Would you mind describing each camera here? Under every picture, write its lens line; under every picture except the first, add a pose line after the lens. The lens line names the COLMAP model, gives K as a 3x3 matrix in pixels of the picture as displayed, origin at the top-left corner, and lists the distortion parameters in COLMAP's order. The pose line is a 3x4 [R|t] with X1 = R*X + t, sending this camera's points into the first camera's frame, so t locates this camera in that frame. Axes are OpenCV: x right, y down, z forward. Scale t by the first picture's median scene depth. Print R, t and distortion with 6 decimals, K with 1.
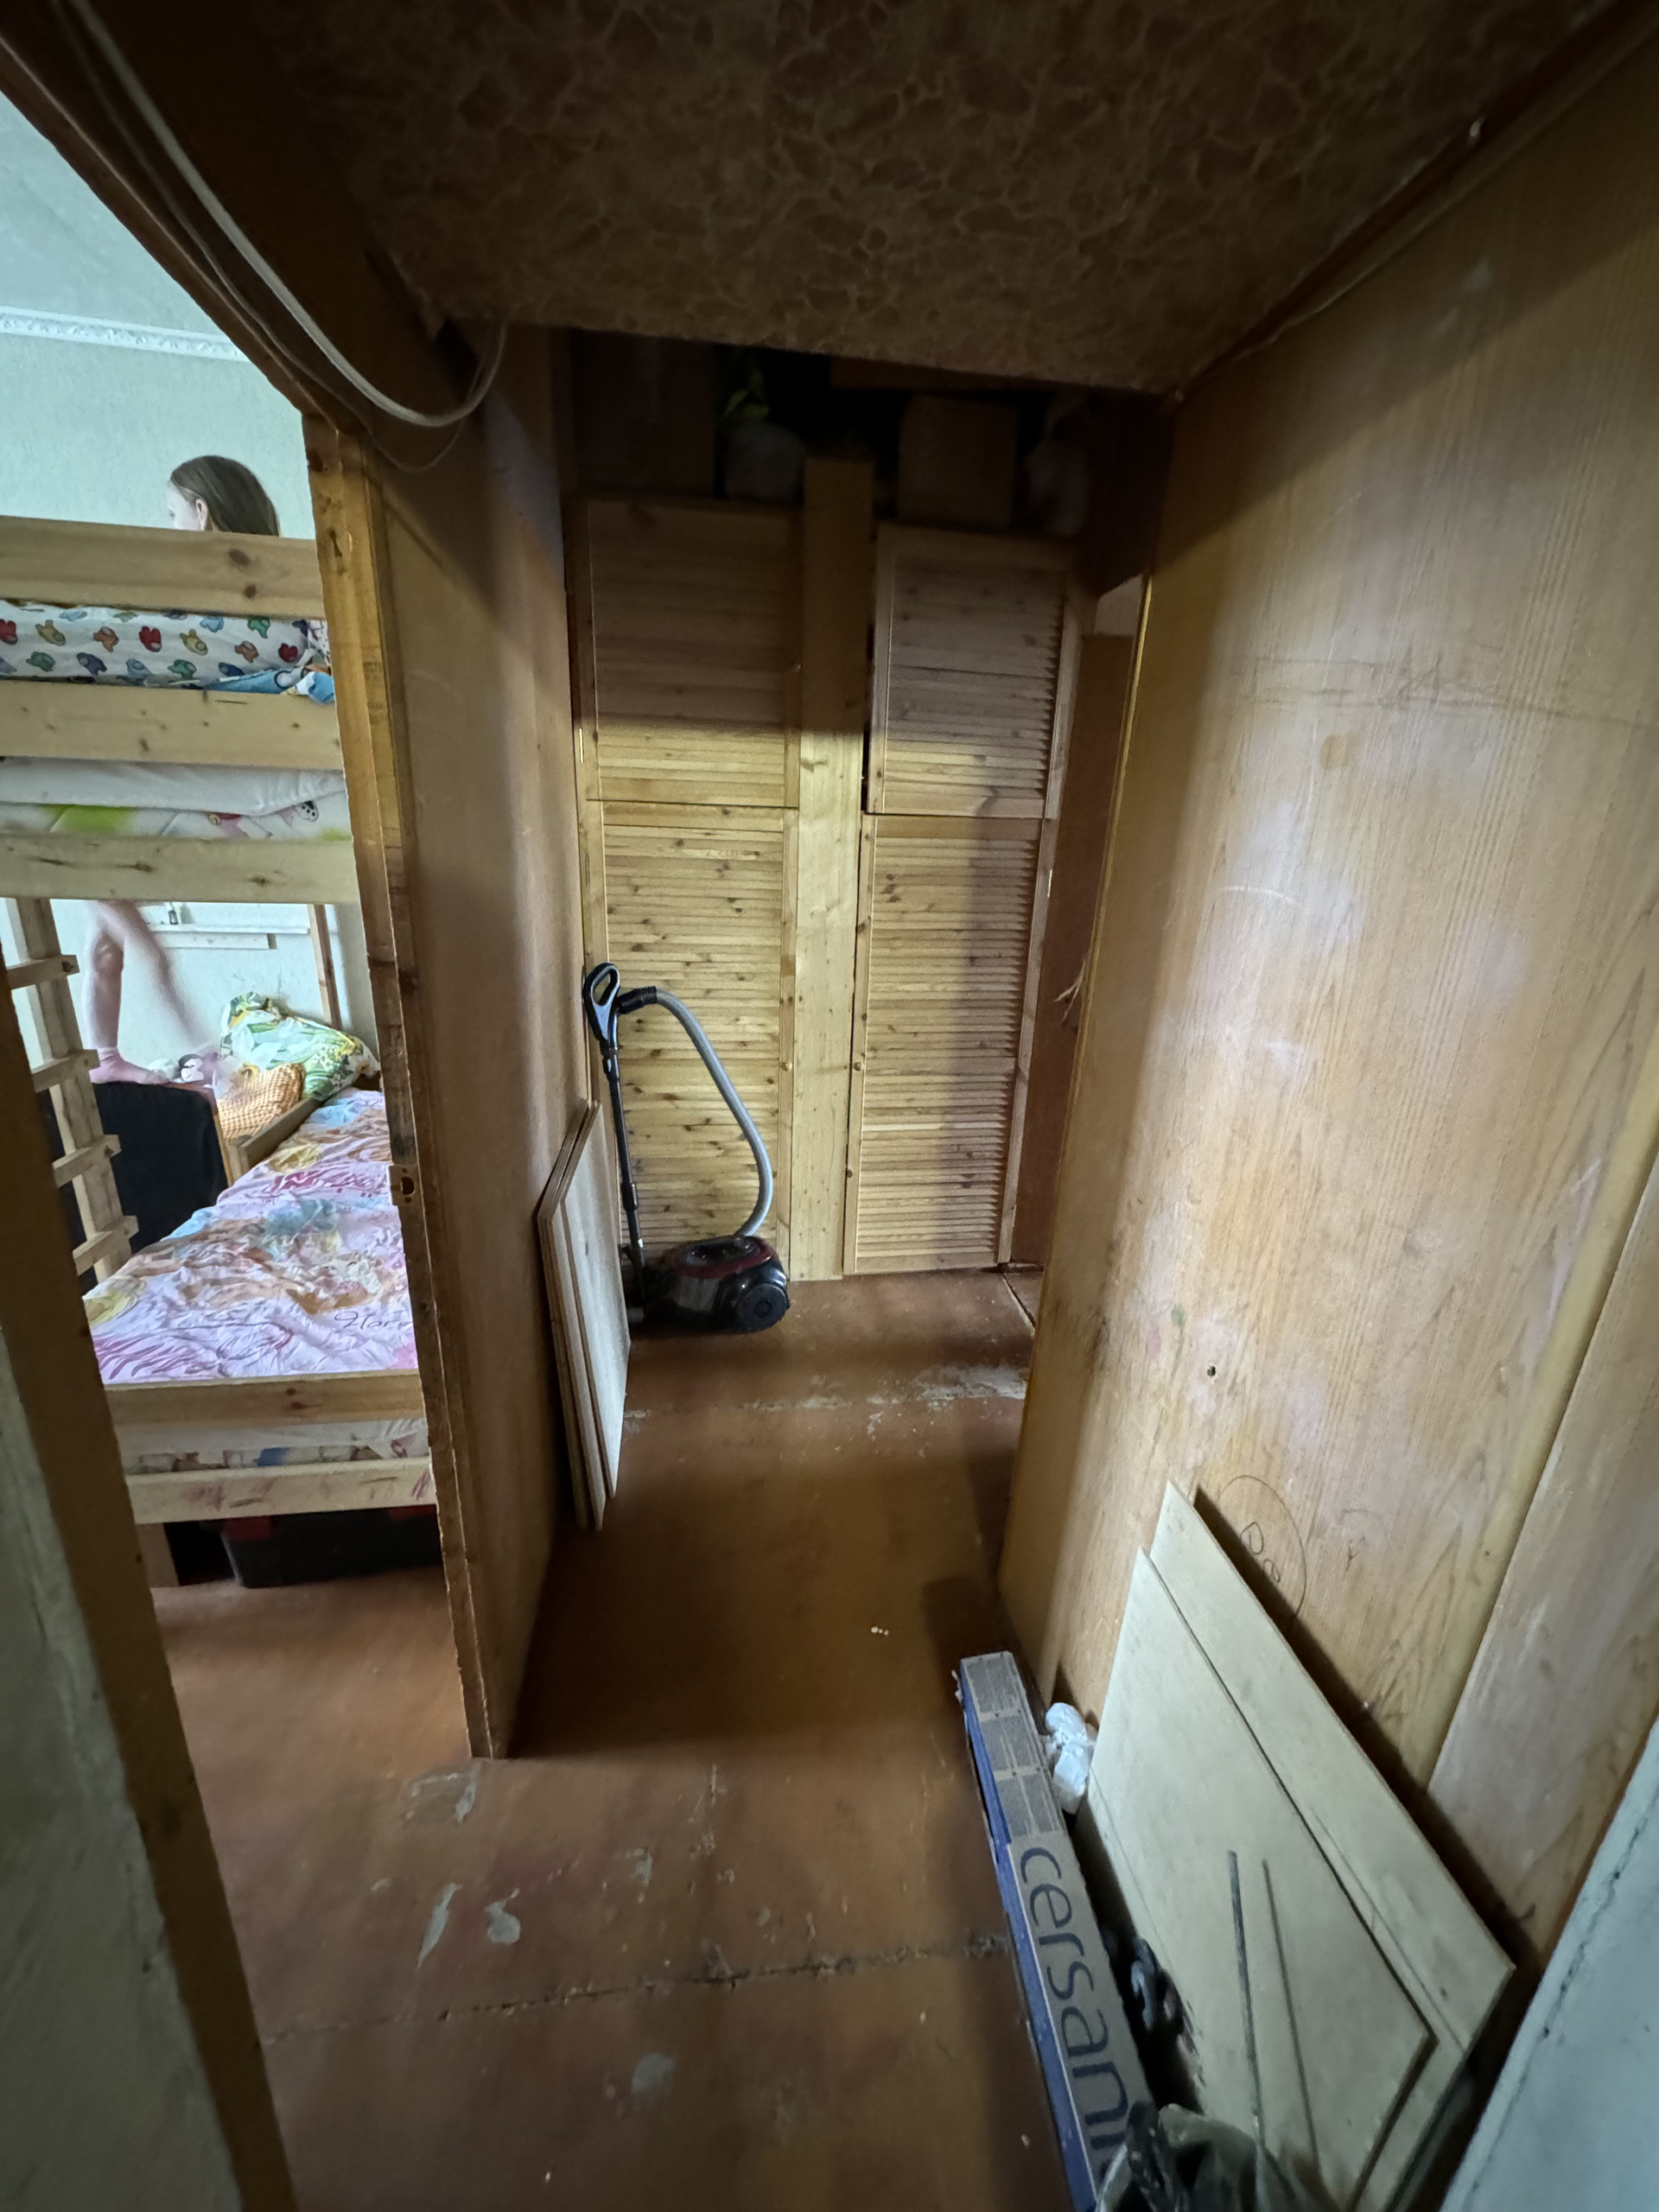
lens RADIAL K [[881.5, 0, 833.6], [0, 881.5, 1107.6], [0, 0, 1]] dist [-0.000812, -0.000211]
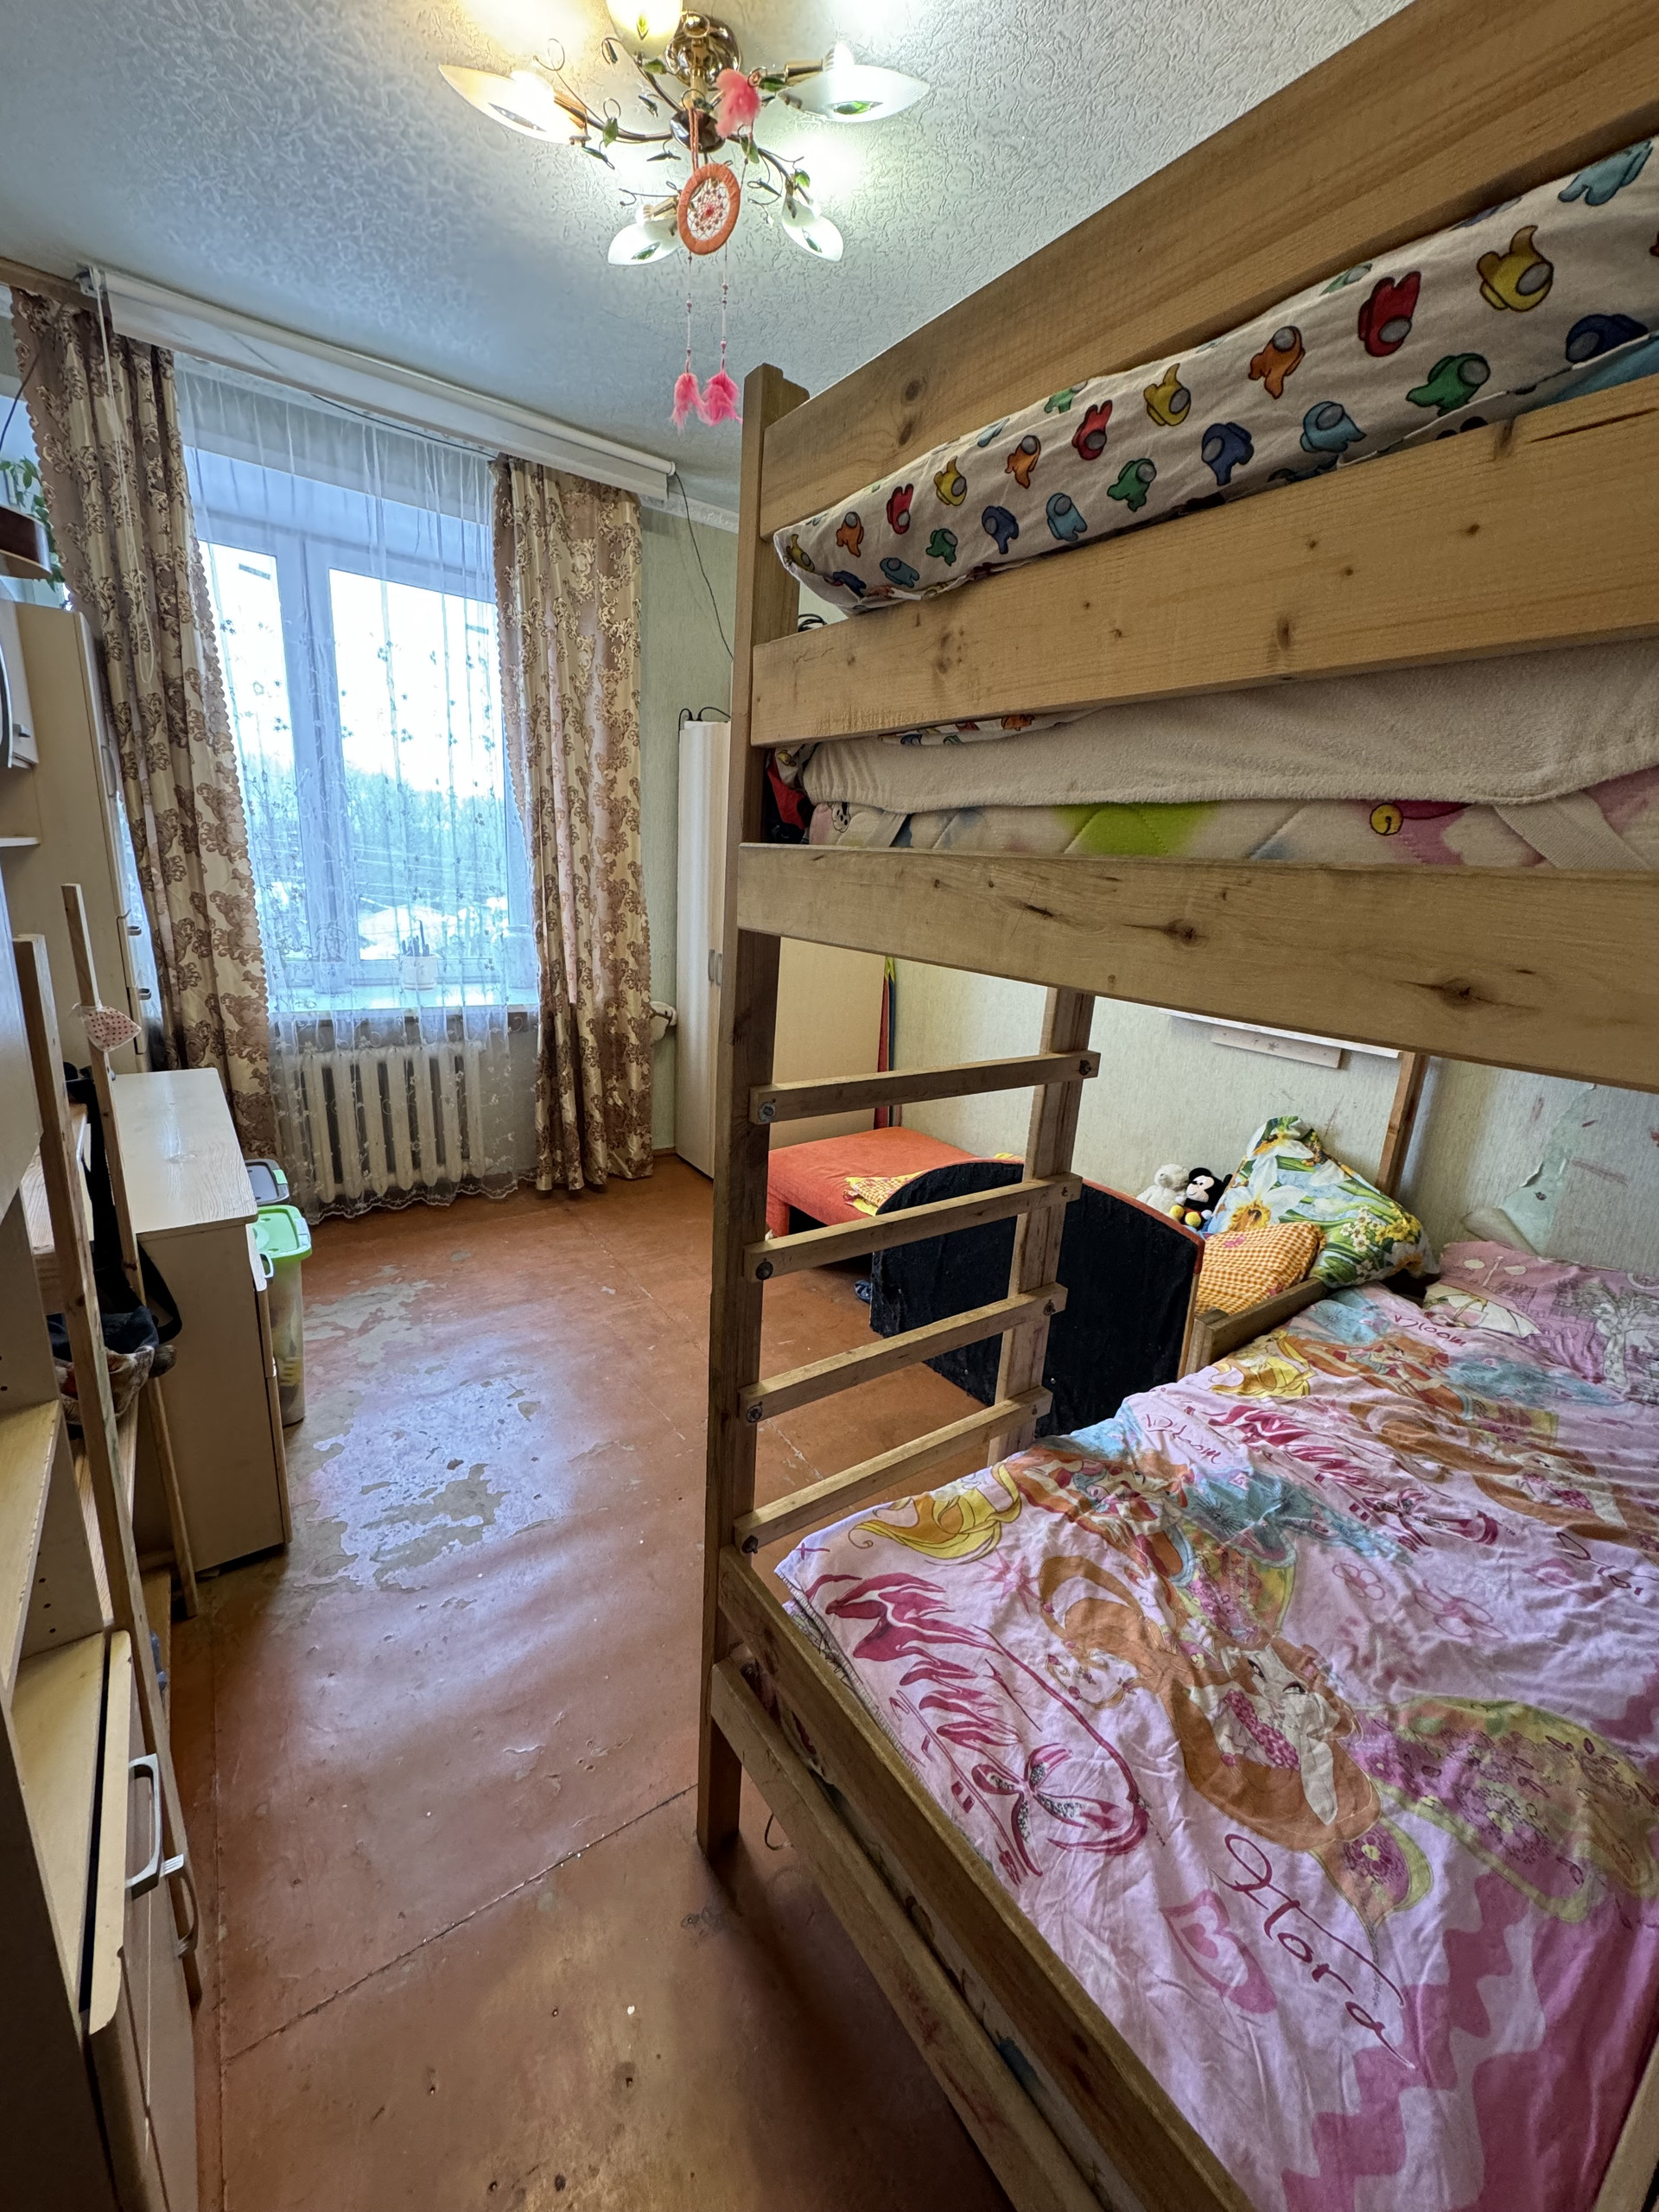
lens RADIAL K [[881.5, 0, 833.6], [0, 881.5, 1107.6], [0, 0, 1]] dist [-0.000812, -0.000211]
pose [[0.469023, 0.214767, -0.856675, -0.301783], [-0.310638, 0.948120, 0.067620, -0.106283], [0.826753, 0.234401, 0.511405, 0.422016]]
